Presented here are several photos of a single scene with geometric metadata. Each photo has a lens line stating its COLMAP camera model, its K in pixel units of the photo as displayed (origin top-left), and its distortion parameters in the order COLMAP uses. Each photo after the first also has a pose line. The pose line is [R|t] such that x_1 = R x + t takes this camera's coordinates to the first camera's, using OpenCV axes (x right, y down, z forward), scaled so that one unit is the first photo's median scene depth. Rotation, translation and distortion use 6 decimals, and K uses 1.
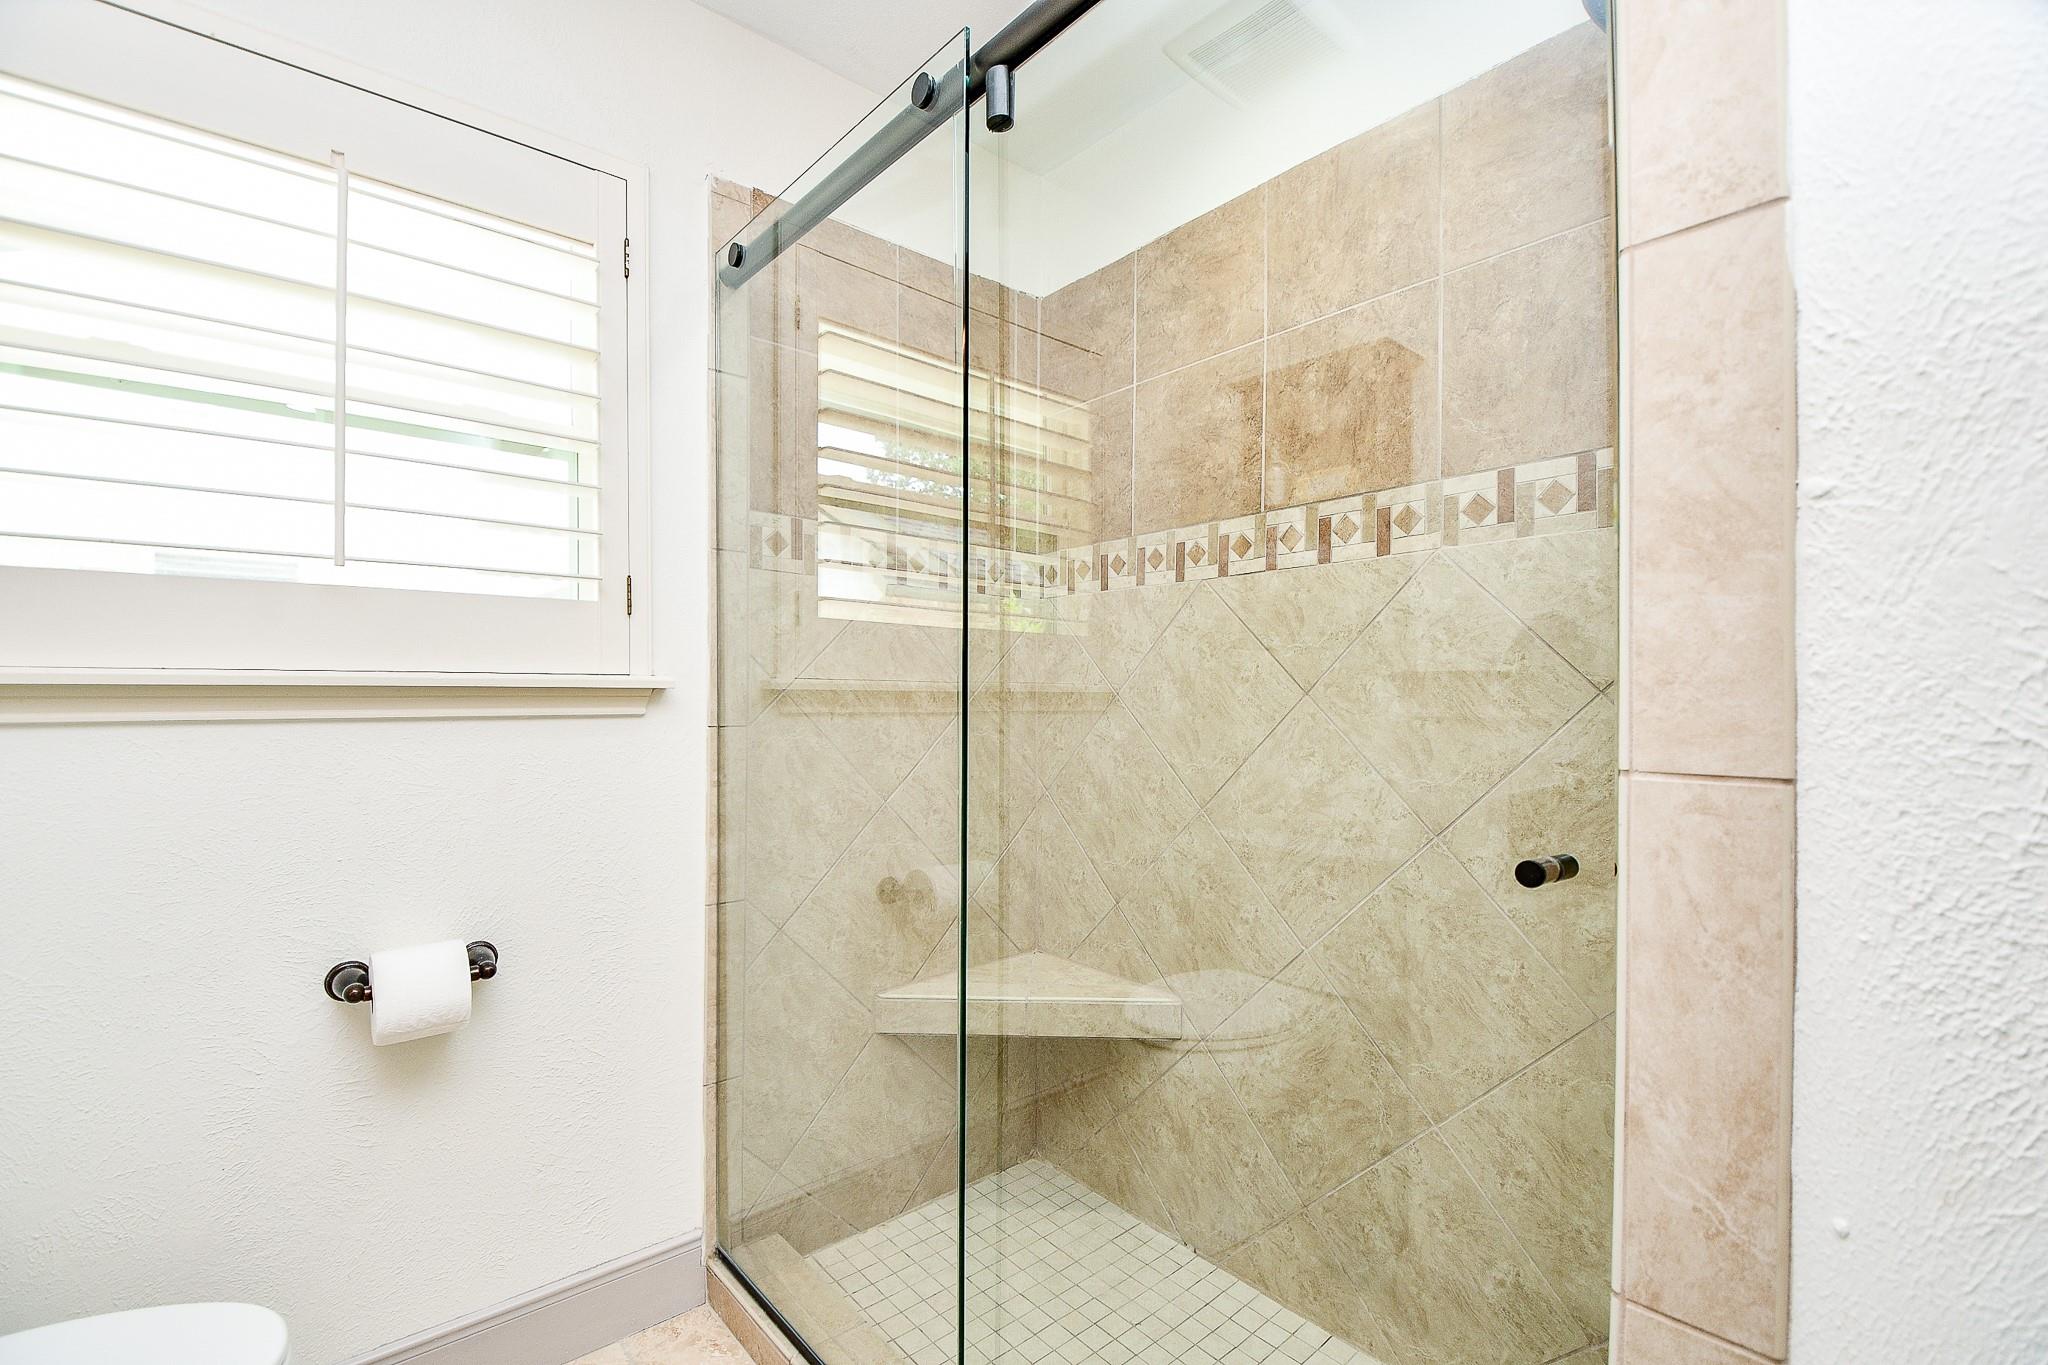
lens RADIAL K [[907.1, 0, 1021.8], [0, 907.1, 703.2], [0, 0, 1]] dist [0.010255, -0.012900]
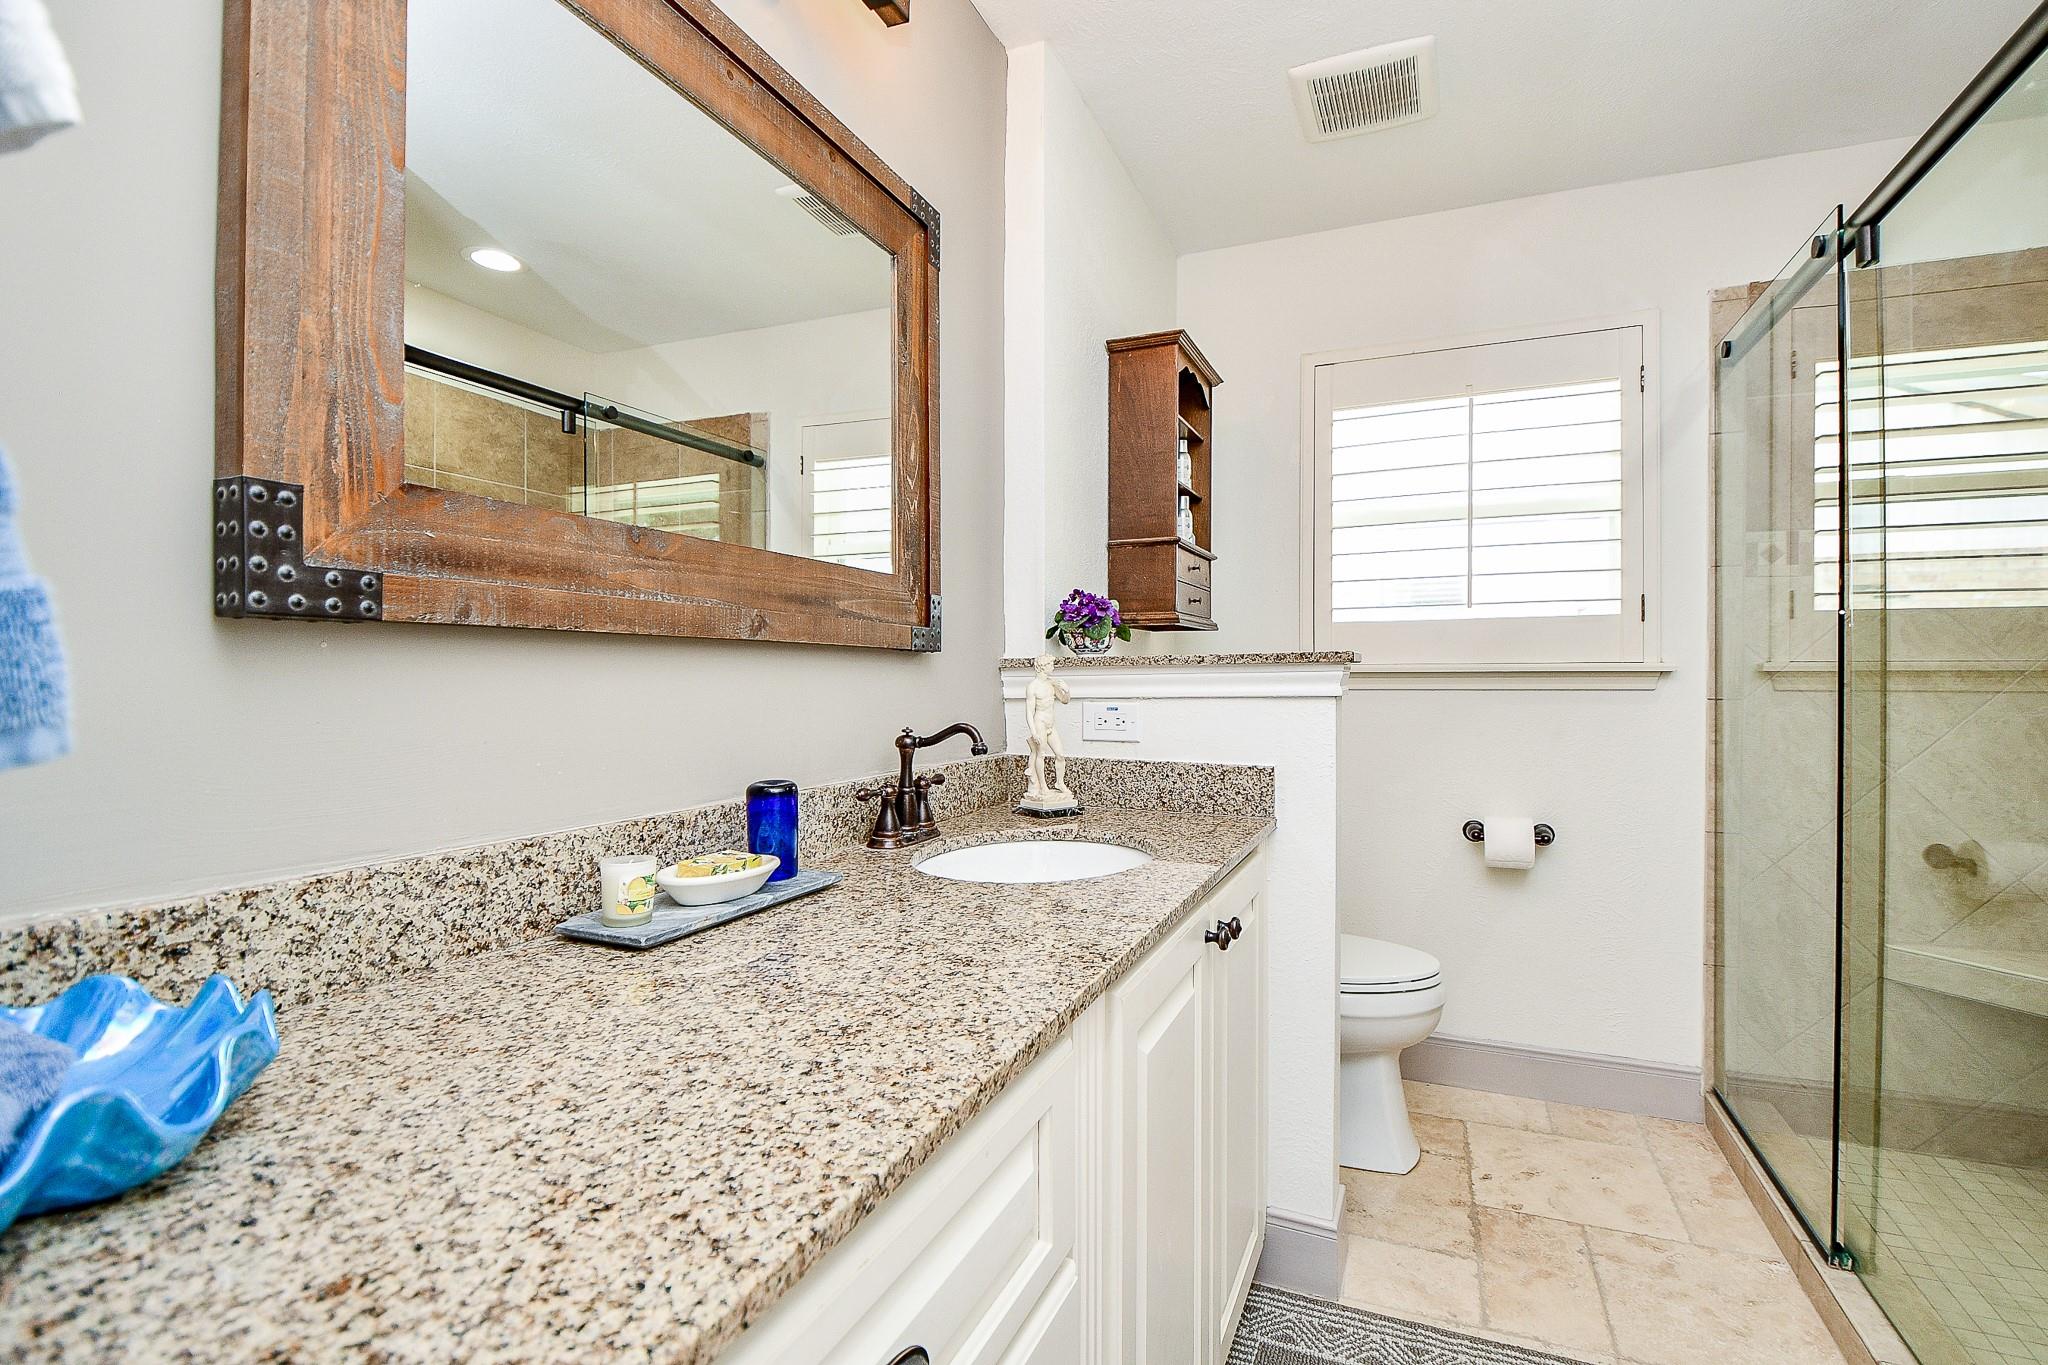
lens RADIAL K [[907.1, 0, 1085.9], [0, 907.1, 676.6], [0, 0, 1]] dist [0.010255, -0.012900]
pose [[0.474794, -0.001321, -0.880096, 0.400683], [-0.003499, 0.999988, -0.003389, 0.000170], [0.880090, 0.004689, 0.474784, -0.448890]]
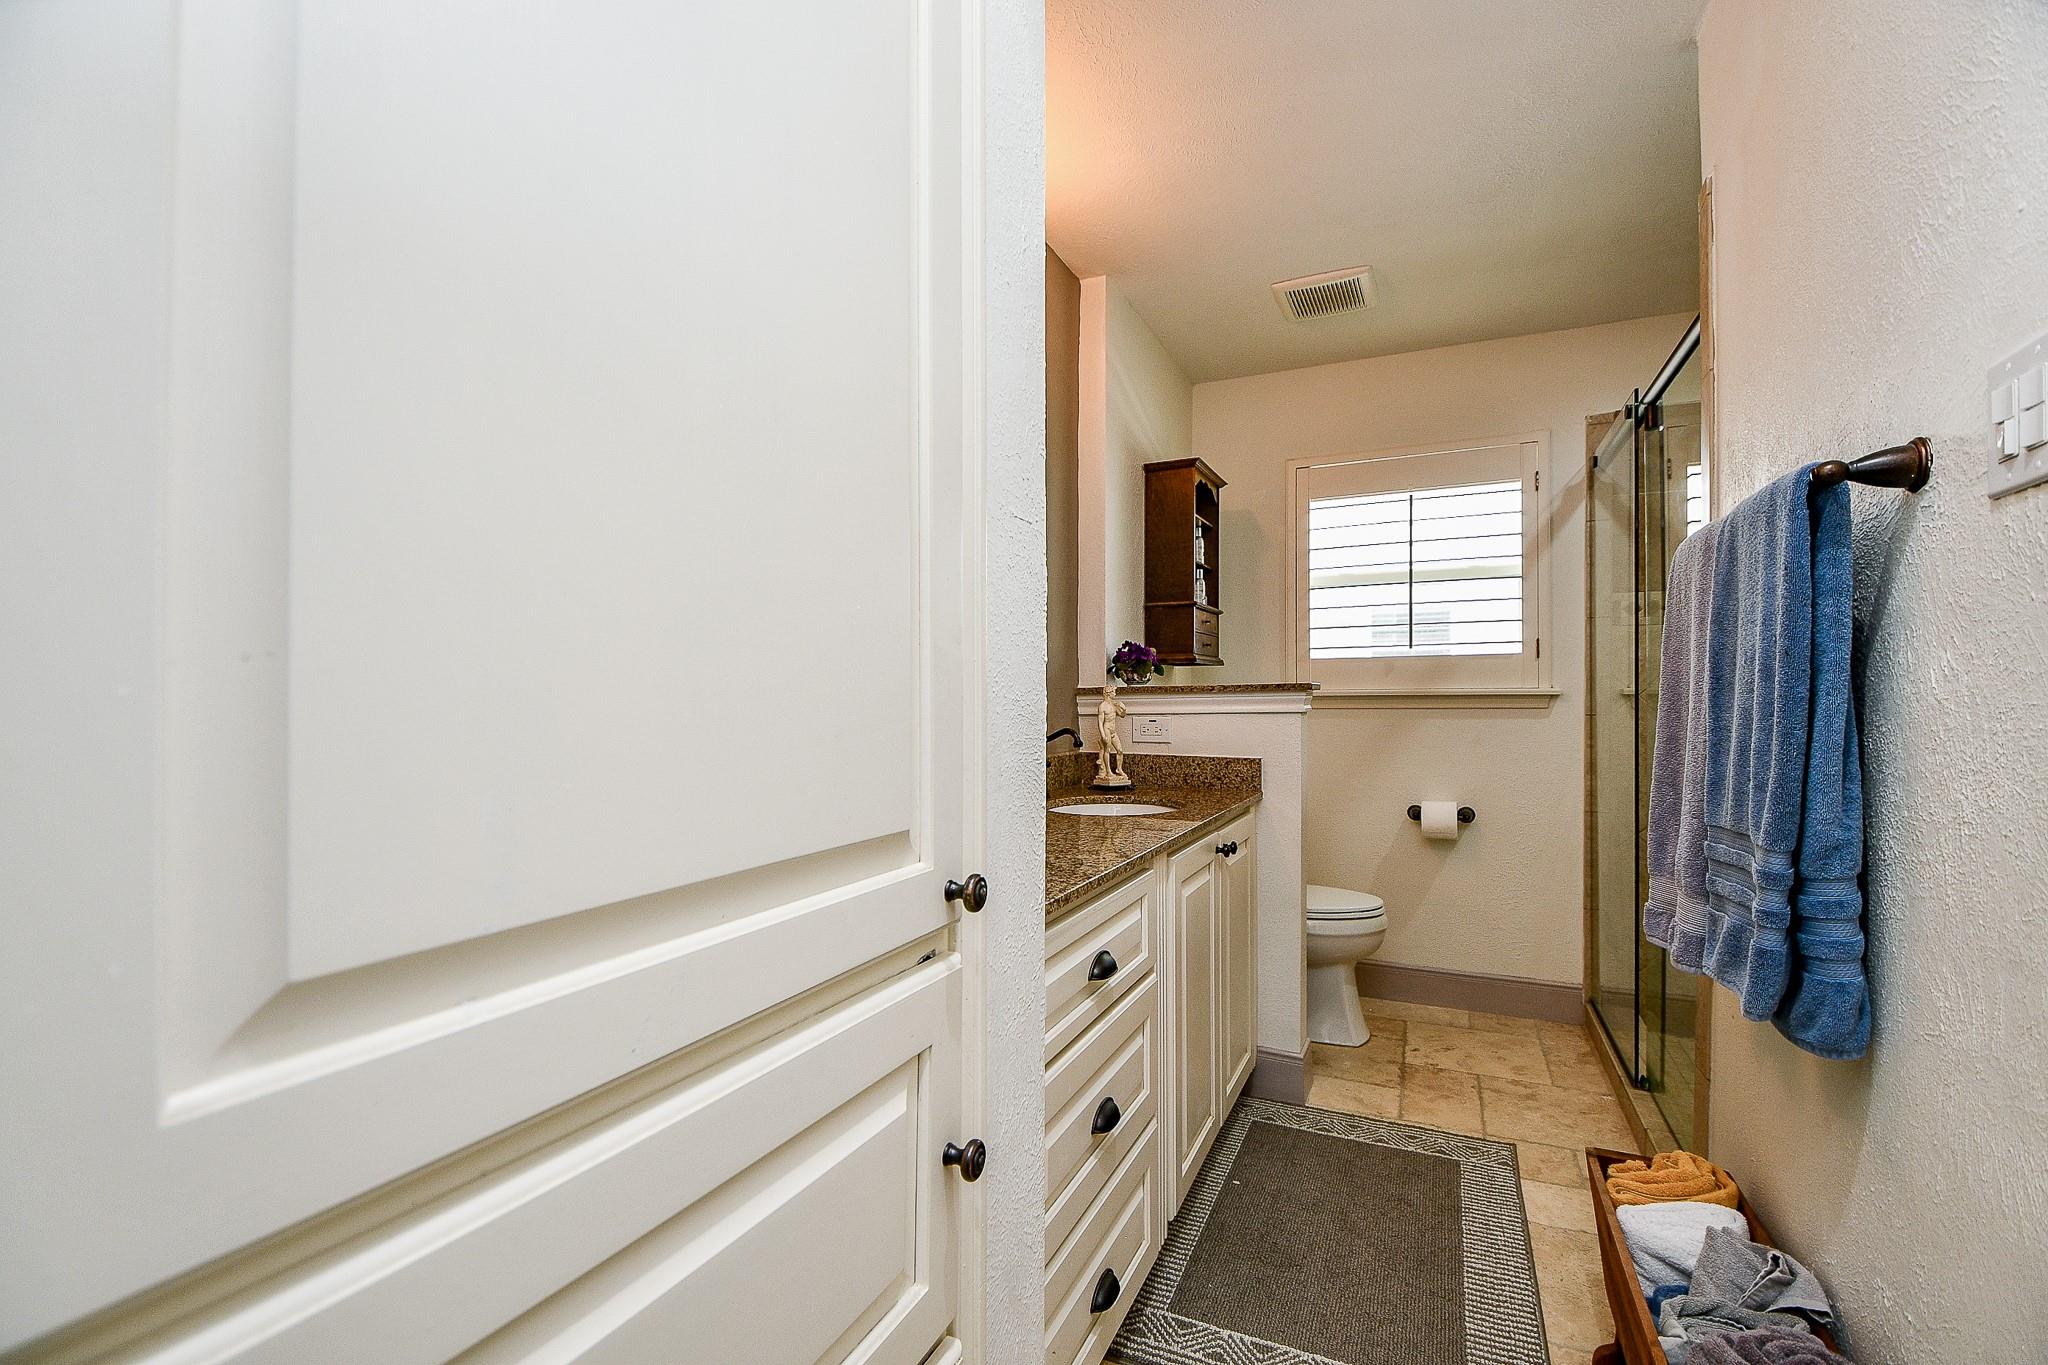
lens RADIAL K [[907.1, 0, 1034.4], [0, 907.1, 692.3], [0, 0, 1]] dist [0.010255, -0.012900]
pose [[0.417565, -0.007690, -0.908614, 0.860671], [-0.001214, 0.999959, -0.009021, -0.001863], [0.908646, 0.004870, 0.417539, -0.784985]]
